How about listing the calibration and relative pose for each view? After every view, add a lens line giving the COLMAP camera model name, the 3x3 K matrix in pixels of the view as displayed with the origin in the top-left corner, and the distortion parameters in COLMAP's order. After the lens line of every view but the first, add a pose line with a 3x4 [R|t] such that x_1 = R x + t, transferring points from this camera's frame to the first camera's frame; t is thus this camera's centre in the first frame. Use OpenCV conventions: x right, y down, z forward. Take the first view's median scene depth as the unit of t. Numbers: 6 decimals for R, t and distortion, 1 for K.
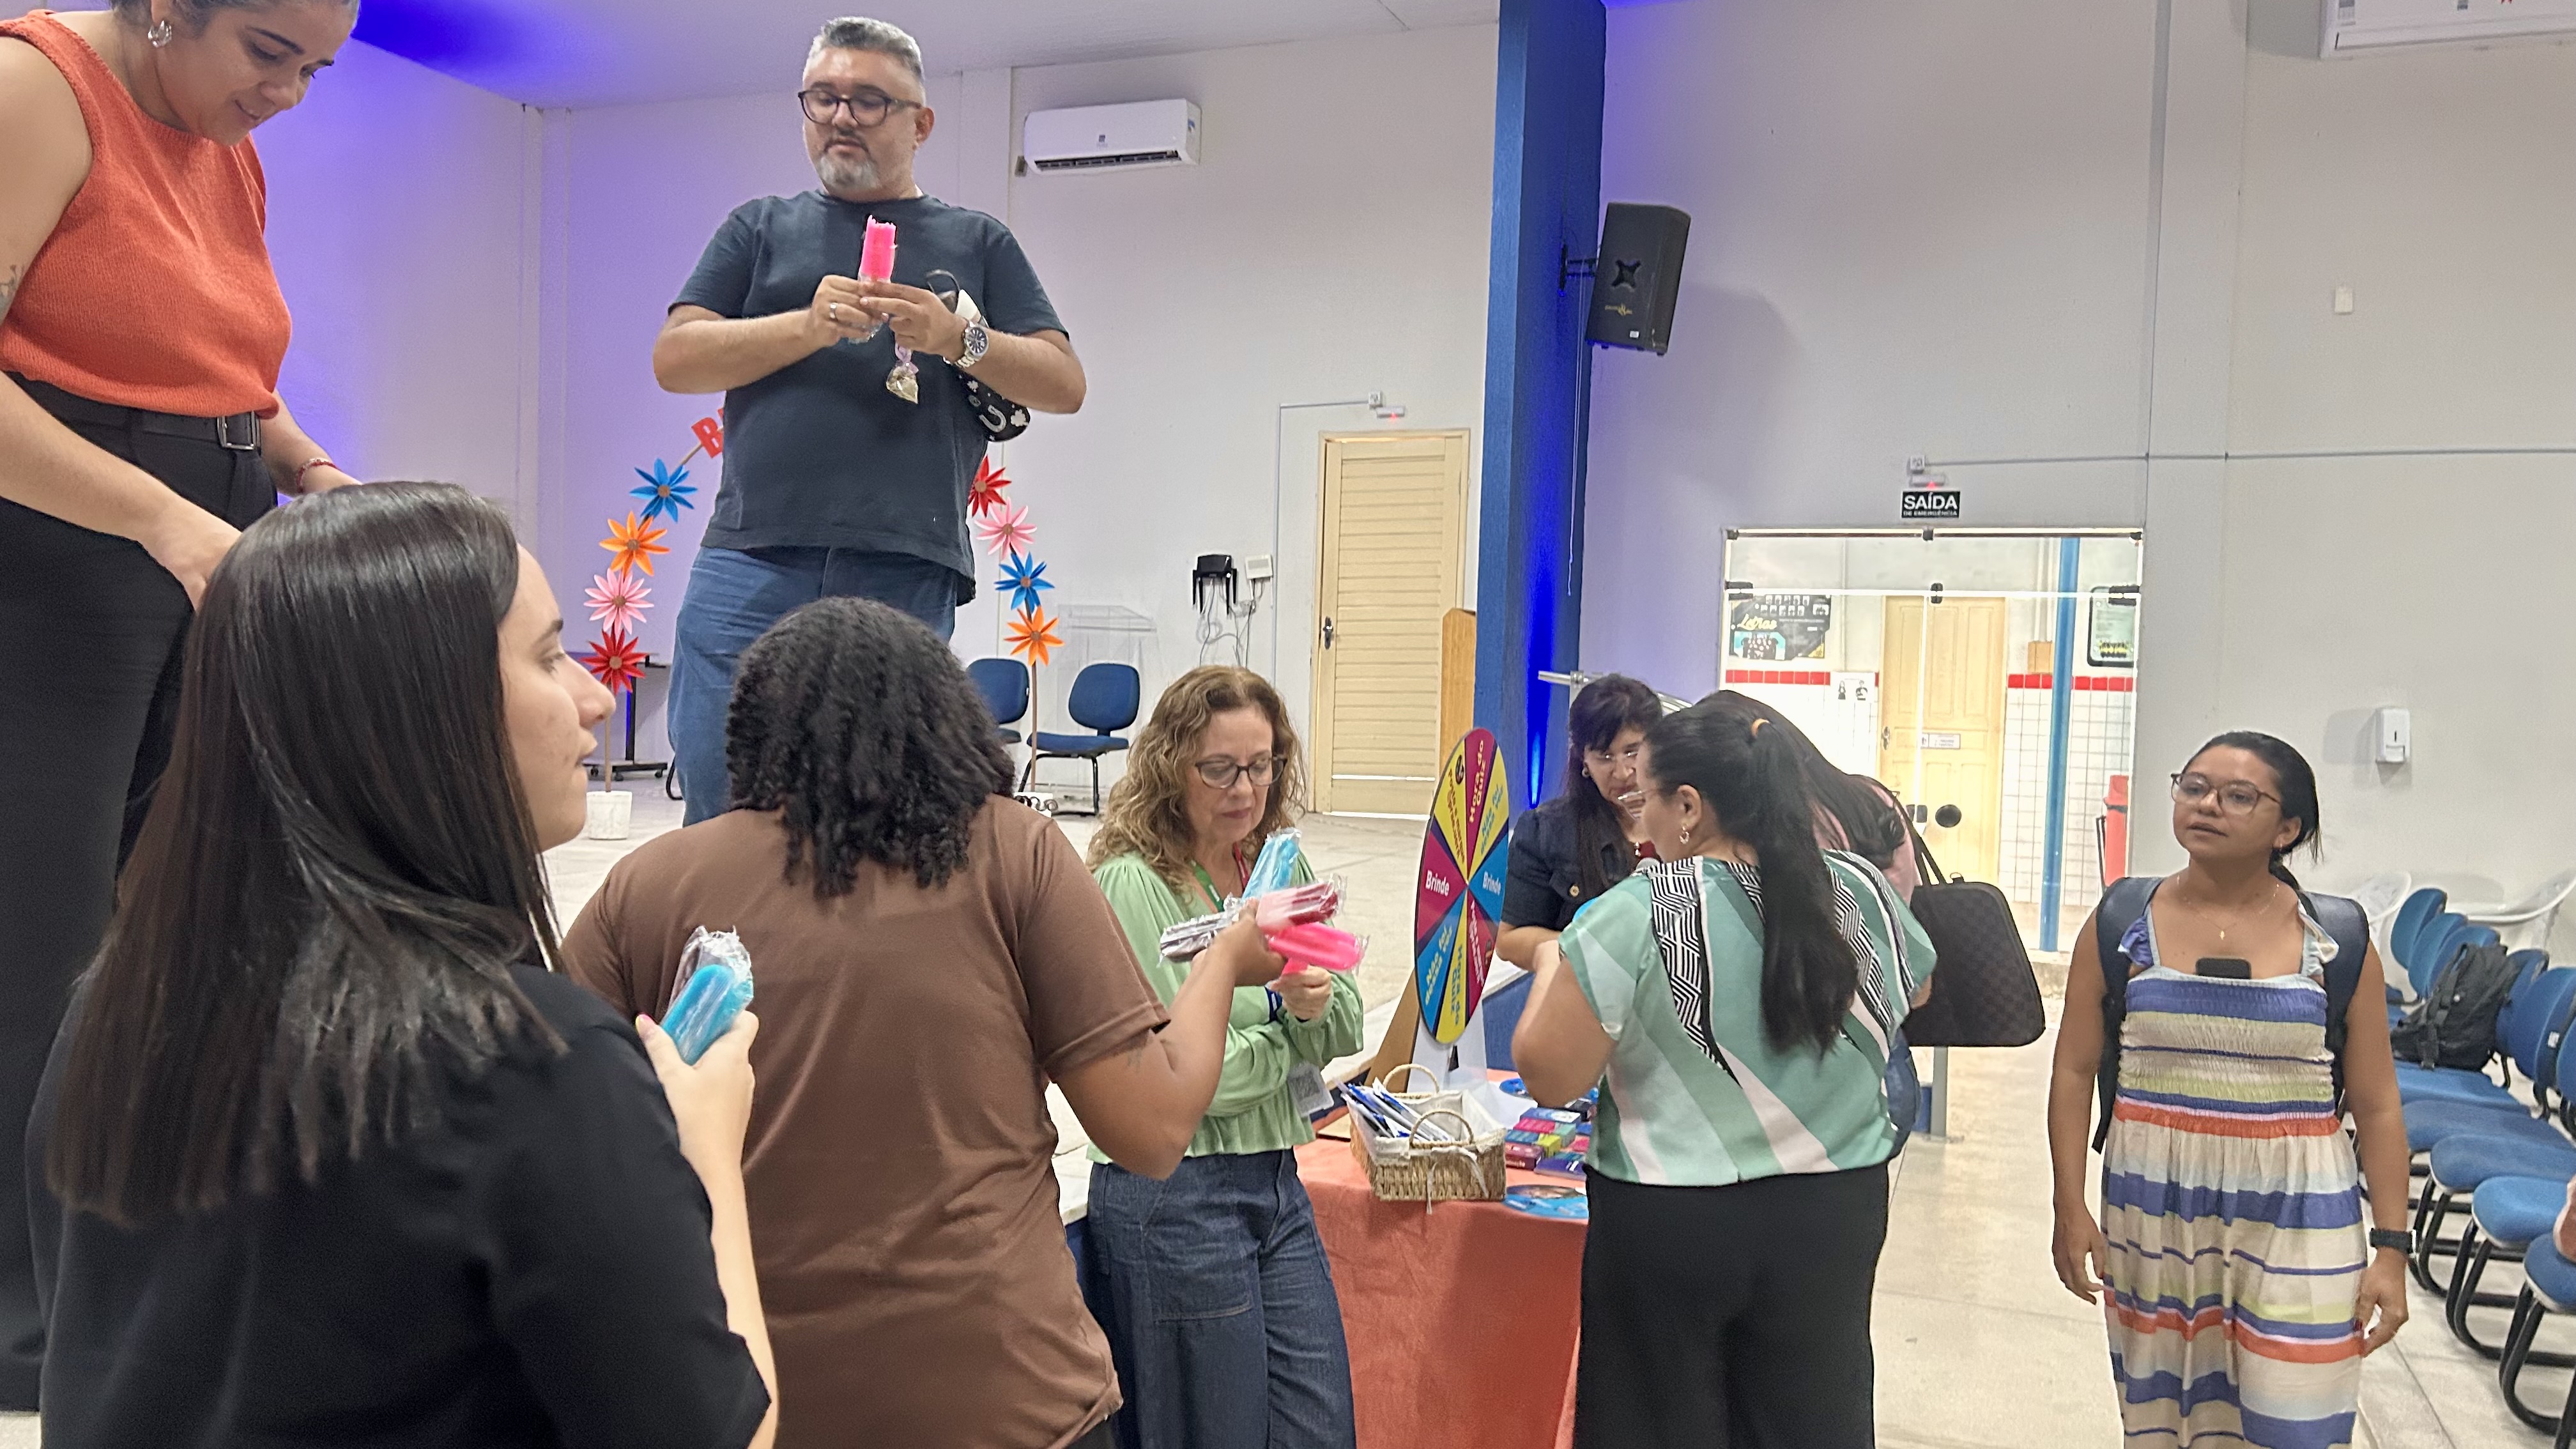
lens RADIAL K [[1923.1, 0, 1263.6], [0, 1923.1, 723.5], [0, 0, 1]] dist [0.165806, -0.270909]
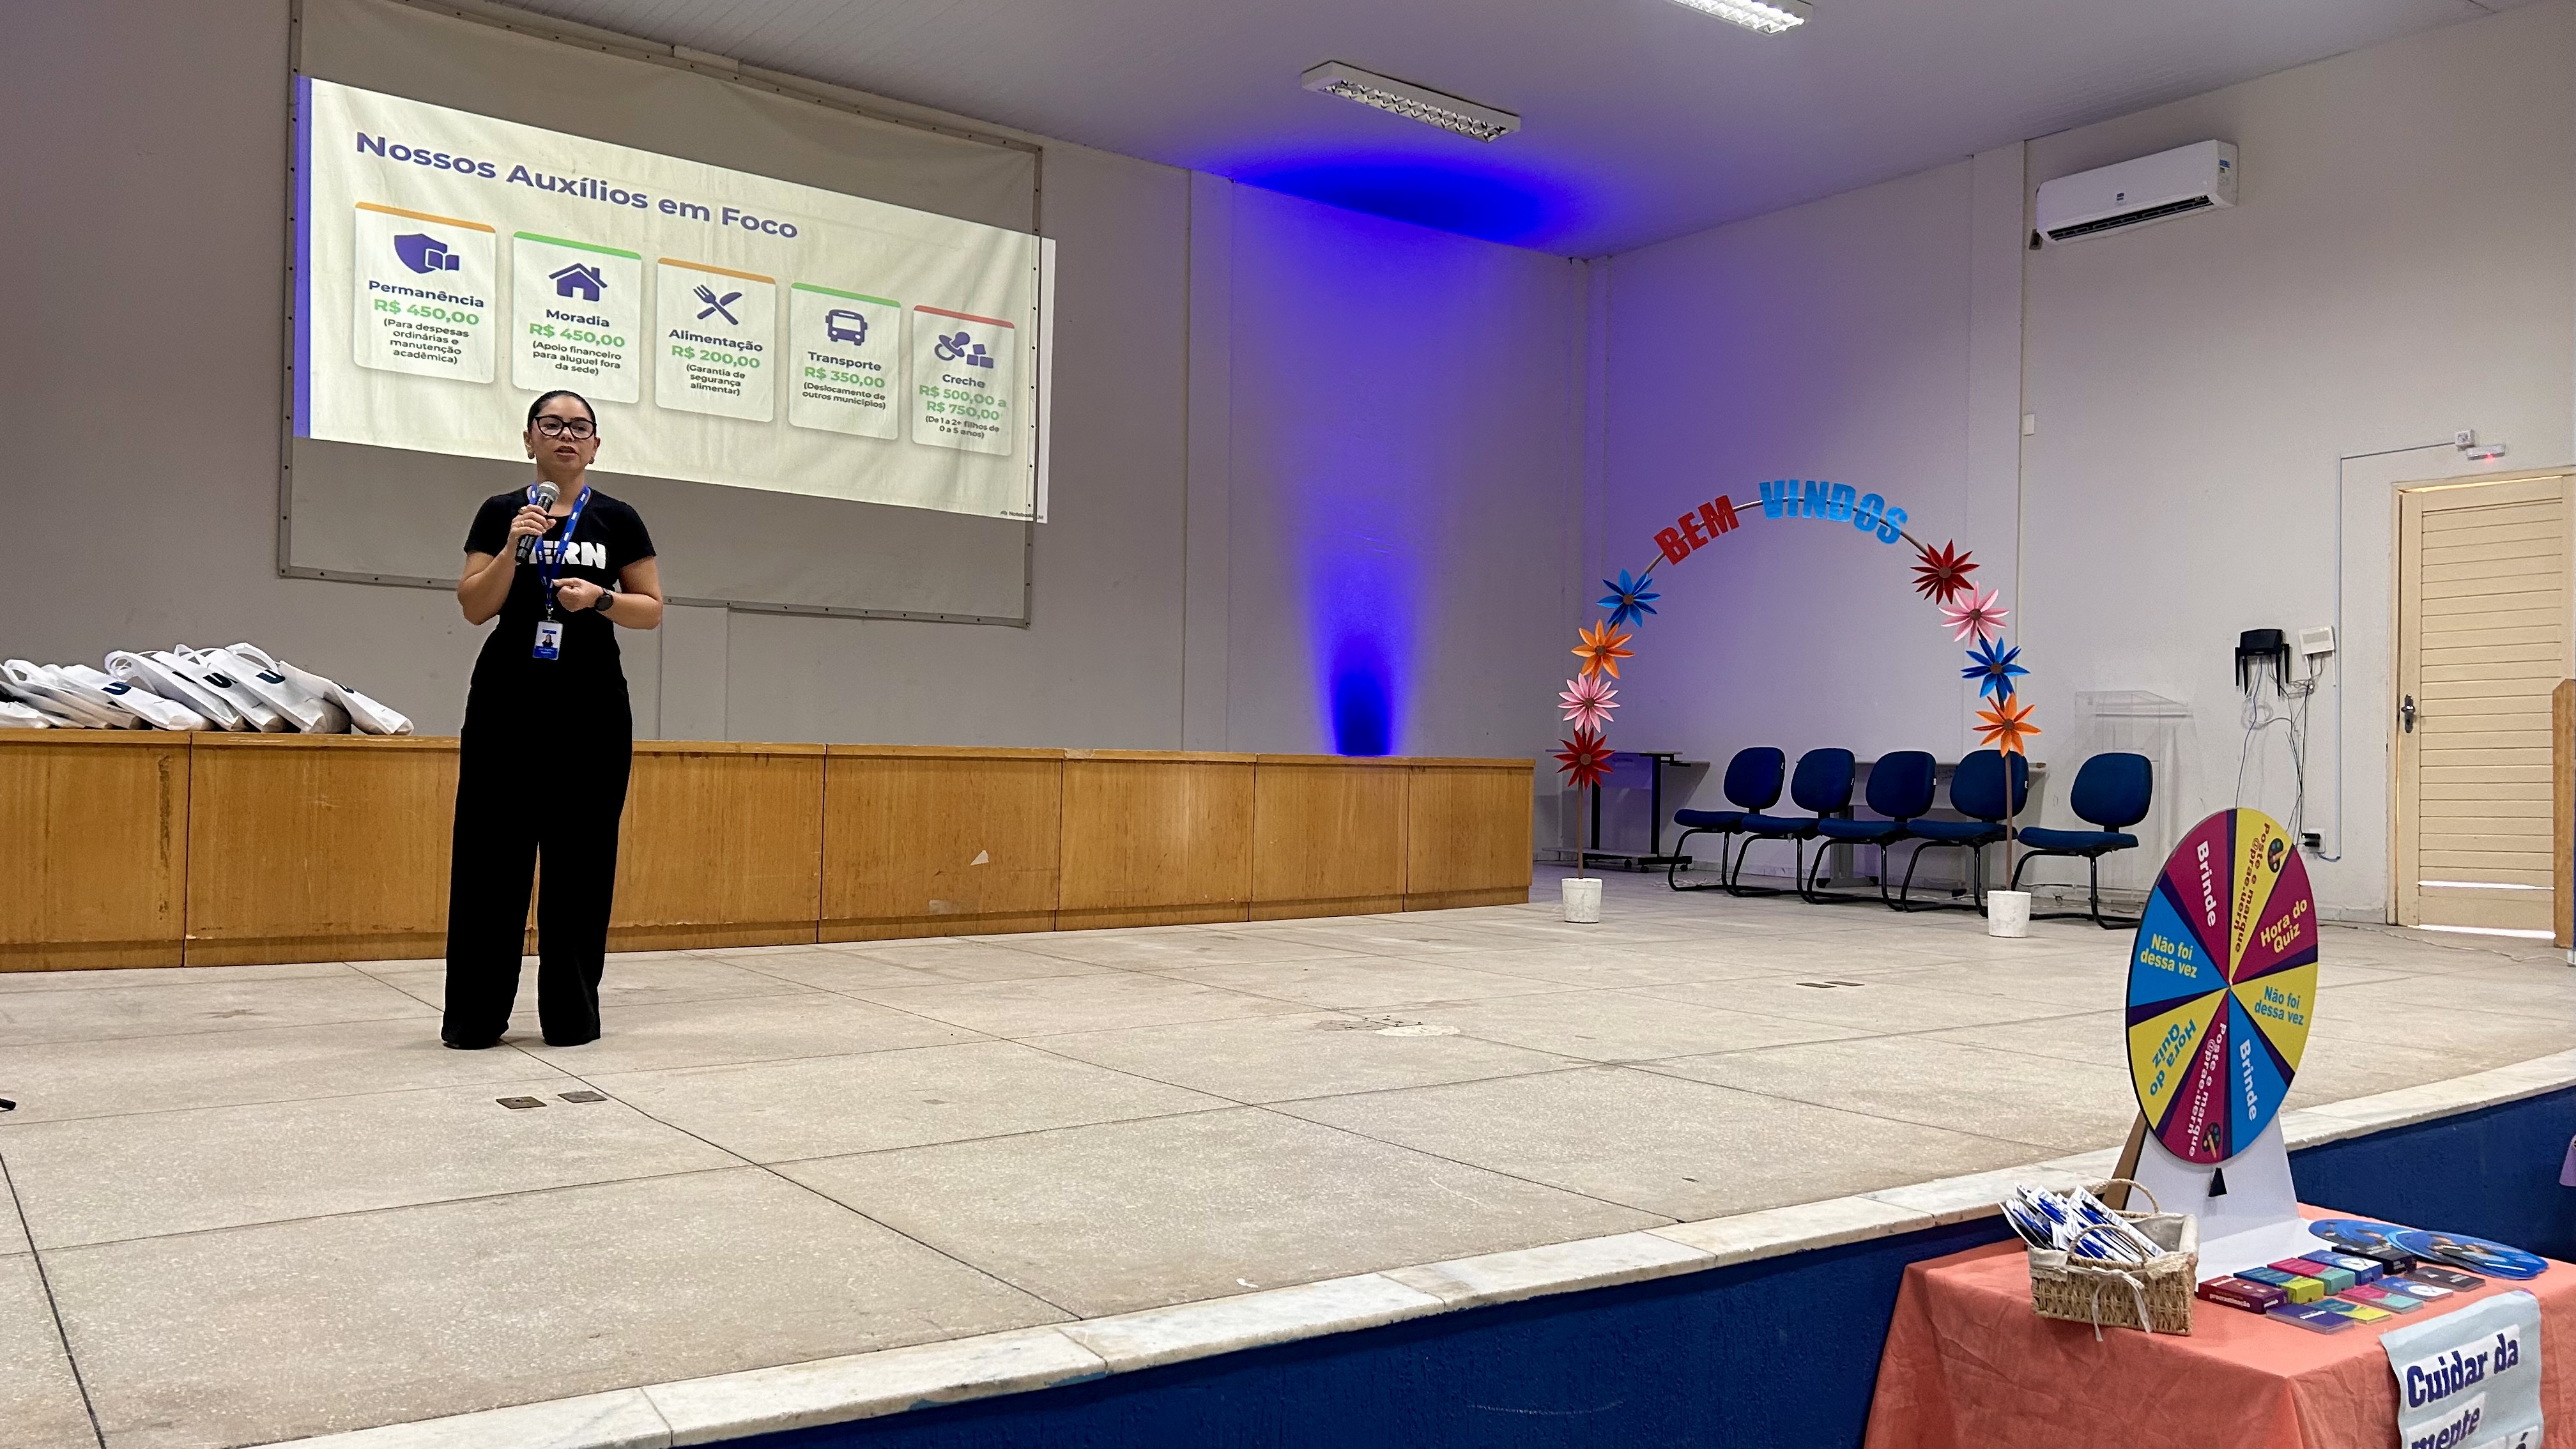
lens RADIAL K [[1927.3, 0, 1293.5], [0, 1927.3, 707.6], [0, 0, 1]] dist [0.079325, -0.093304]
pose [[0.847982, -0.028060, -0.529281, 0.080432], [-0.003872, 0.998243, -0.059125, 0.003758], [0.530010, 0.052187, 0.846384, 0.002202]]
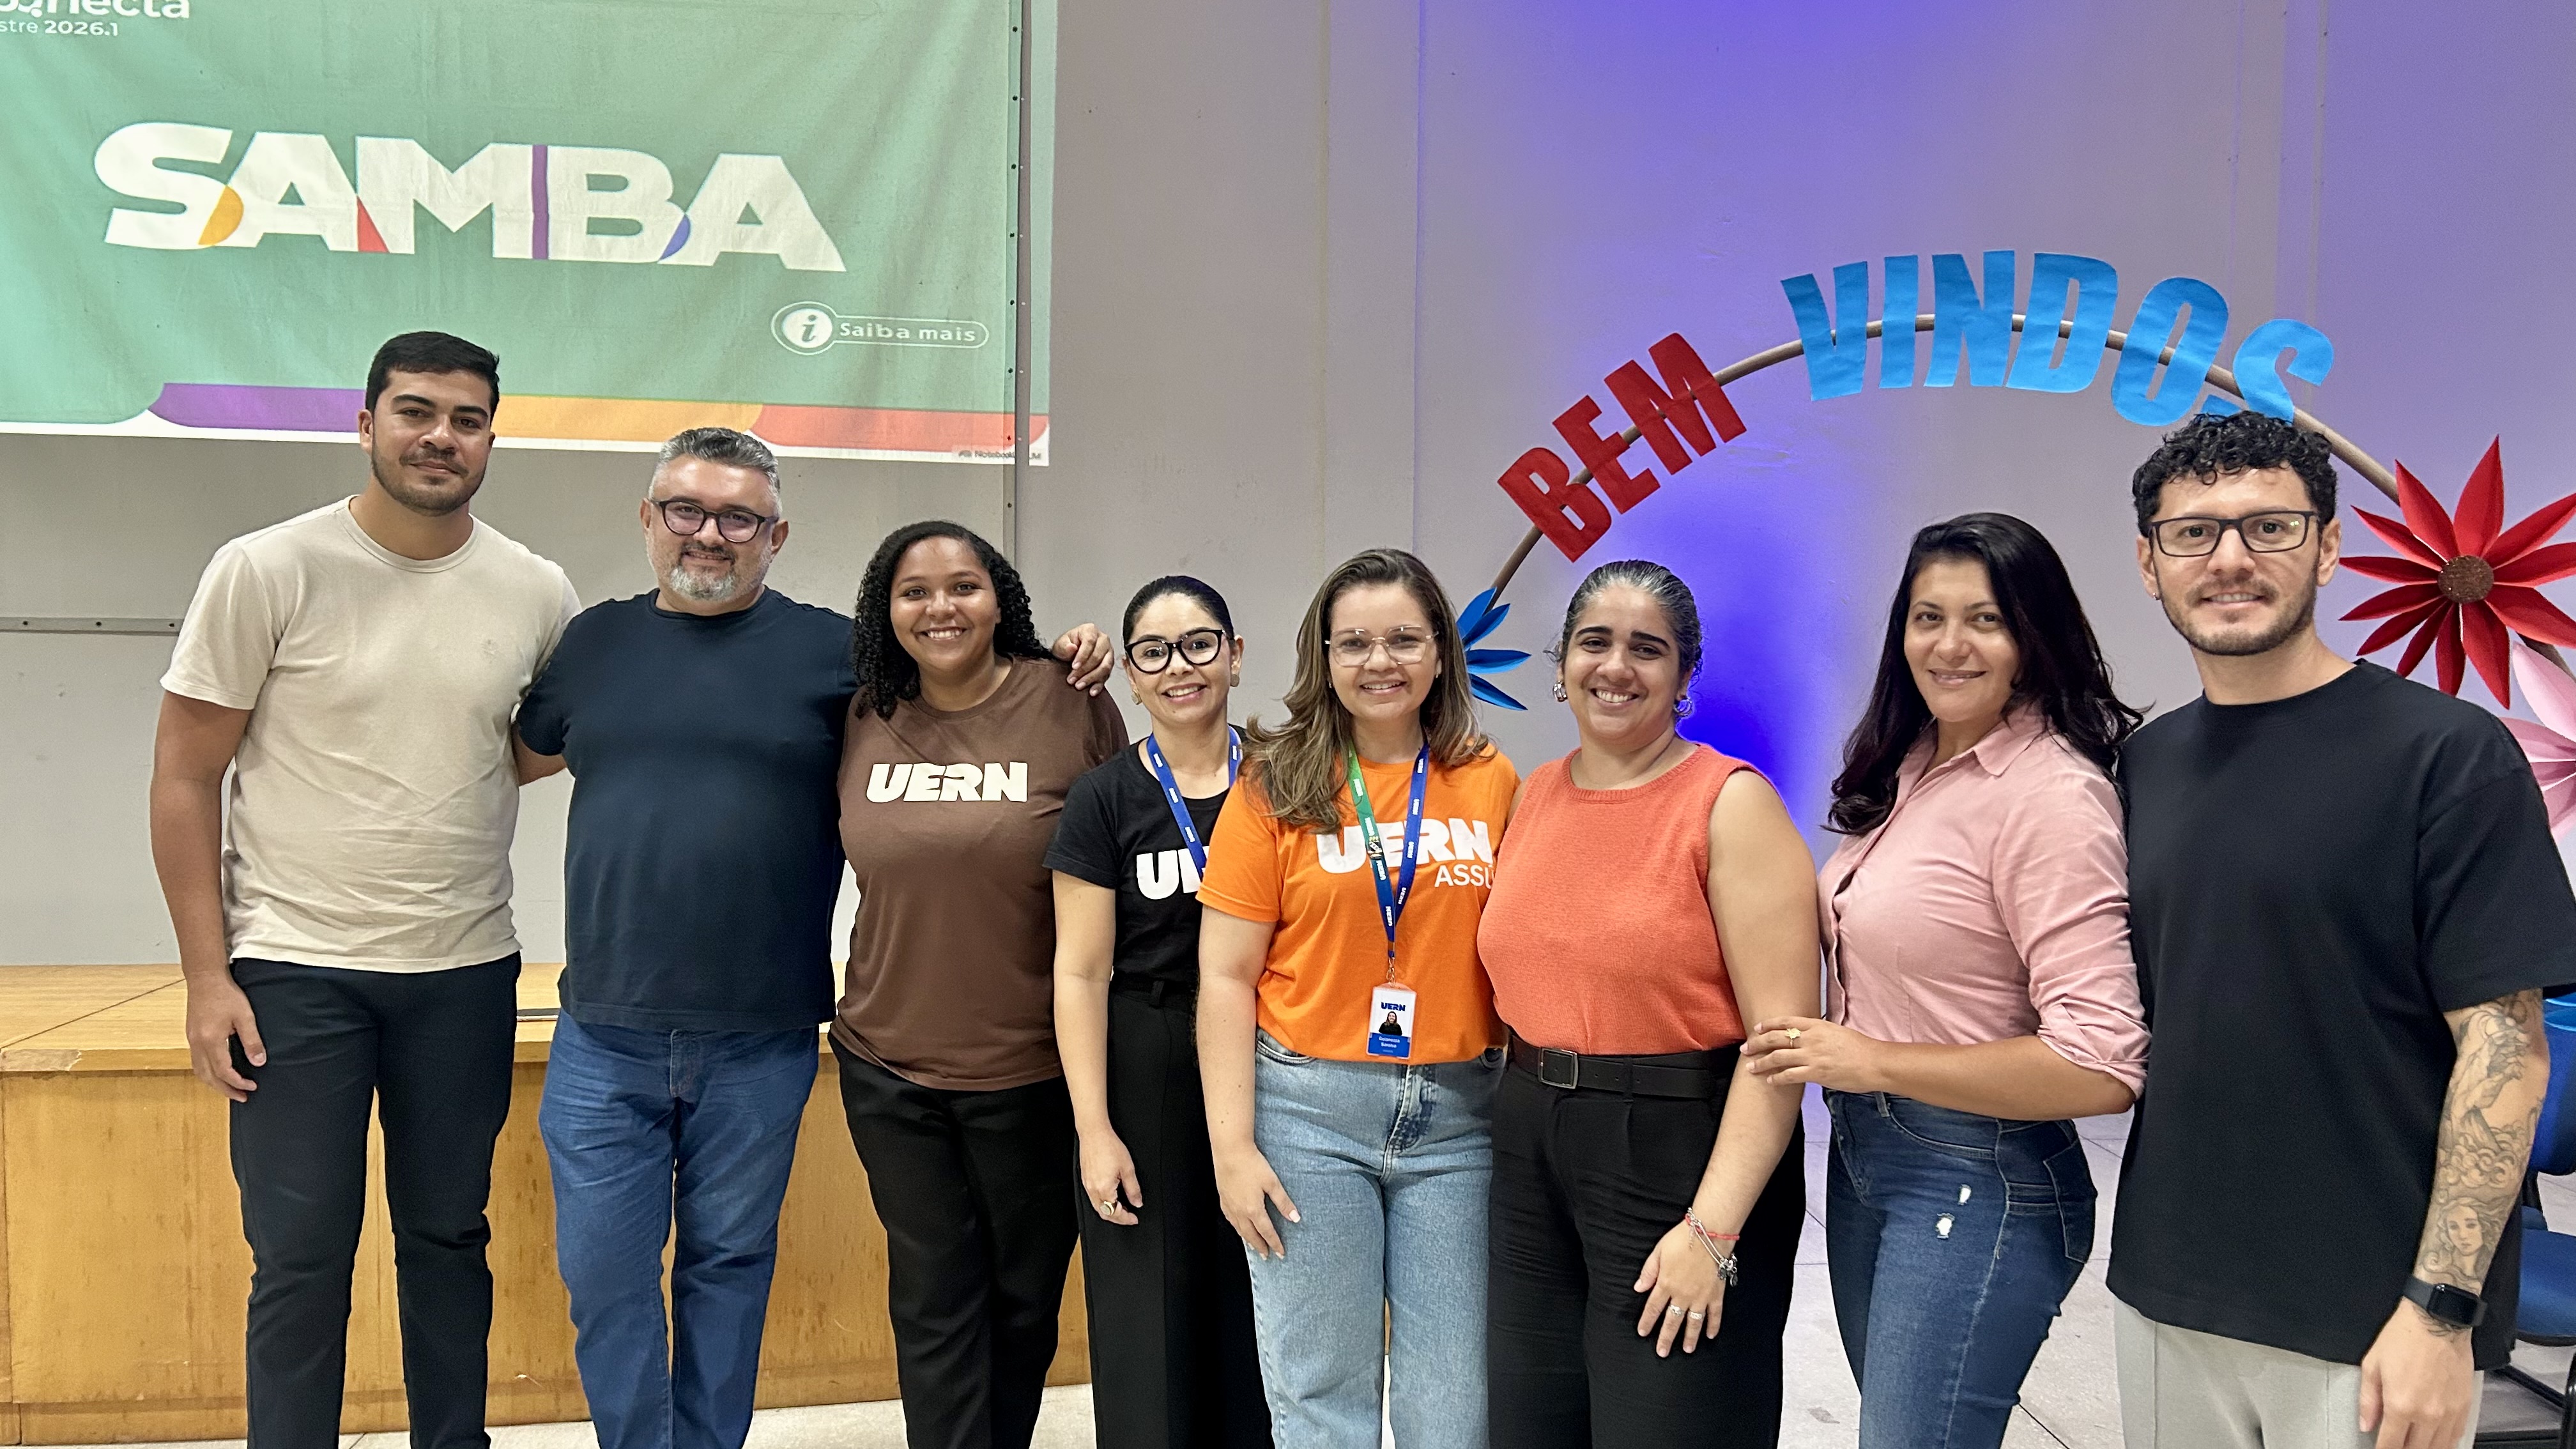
lens RADIAL K [[1927.3, 0, 1293.5], [0, 1927.3, 707.6], [0, 0, 1]] dist [0.079325, -0.093304]
pose [[0.434240, 0.012155, -0.900715, 0.004258], [-0.016139, 0.999853, 0.005712, -0.092480], [0.900653, 0.012056, 0.434373, 0.670320]]
